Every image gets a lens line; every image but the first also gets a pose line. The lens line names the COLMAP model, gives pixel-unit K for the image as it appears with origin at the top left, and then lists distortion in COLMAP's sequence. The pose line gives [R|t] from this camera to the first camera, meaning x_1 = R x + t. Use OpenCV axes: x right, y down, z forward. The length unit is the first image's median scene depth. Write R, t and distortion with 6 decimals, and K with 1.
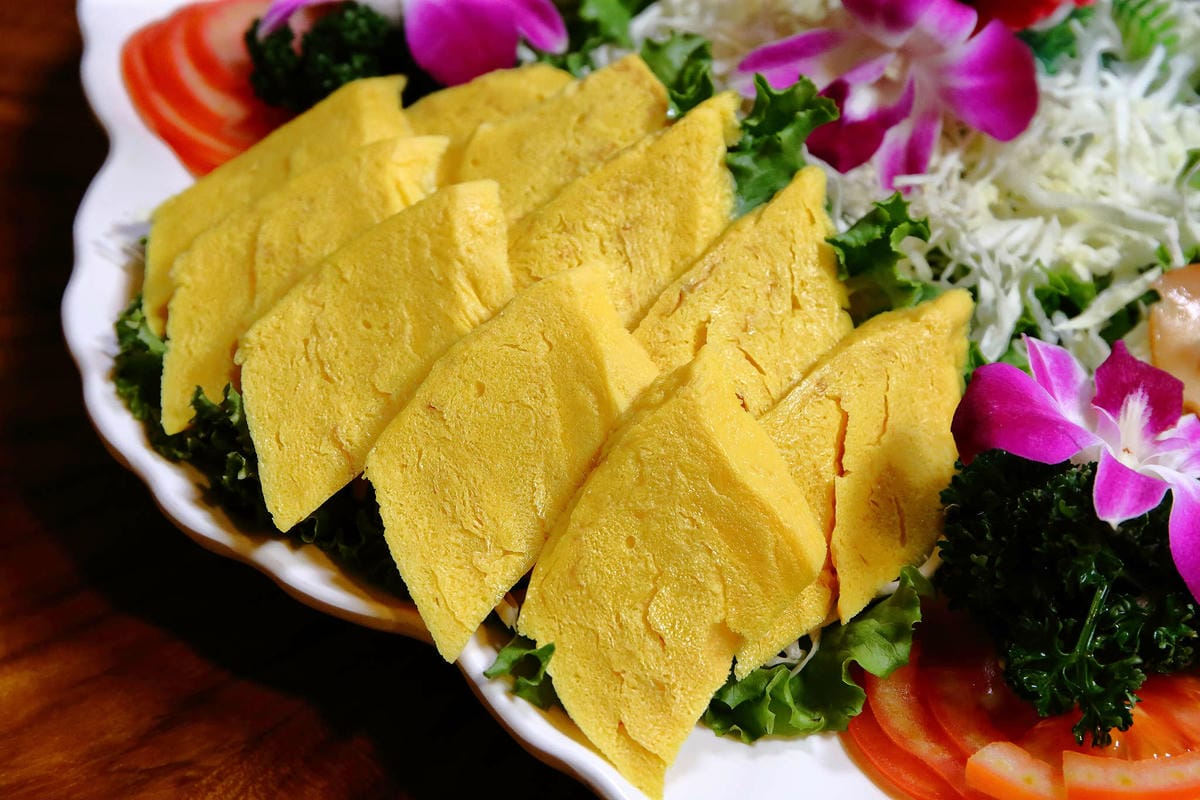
lens RADIAL K [[2120.7, 0, 600.0], [0, 2120.7, 400.0], [0, 0, 1]] dist [0.065825, 0.175478]
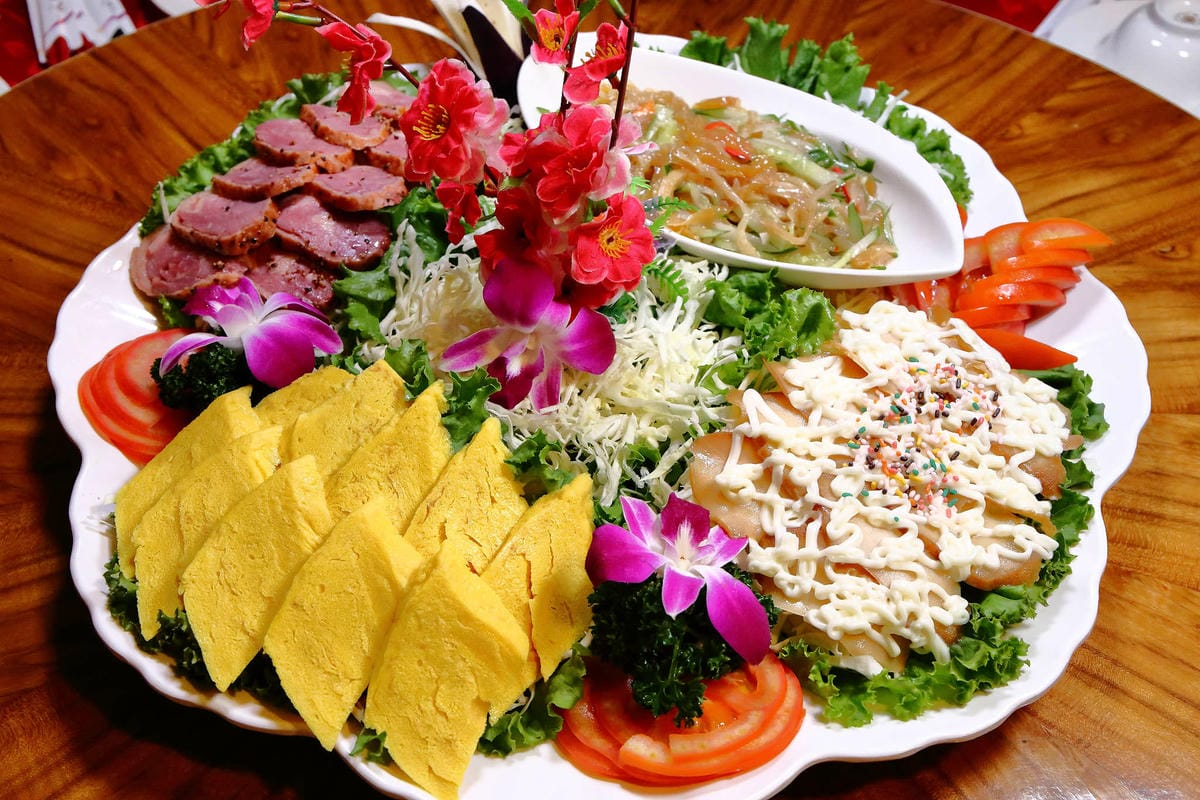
lens RADIAL K [[1423.3, 0, 600.0], [0, 1423.3, 400.0], [0, 0, 1]] dist [0.002713, 0.027572]
pose [[0.979581, -0.164391, 0.115743, 0.056294], [0.161939, 0.986334, 0.030348, -0.151602], [-0.119150, -0.010984, 0.992815, -0.194058]]
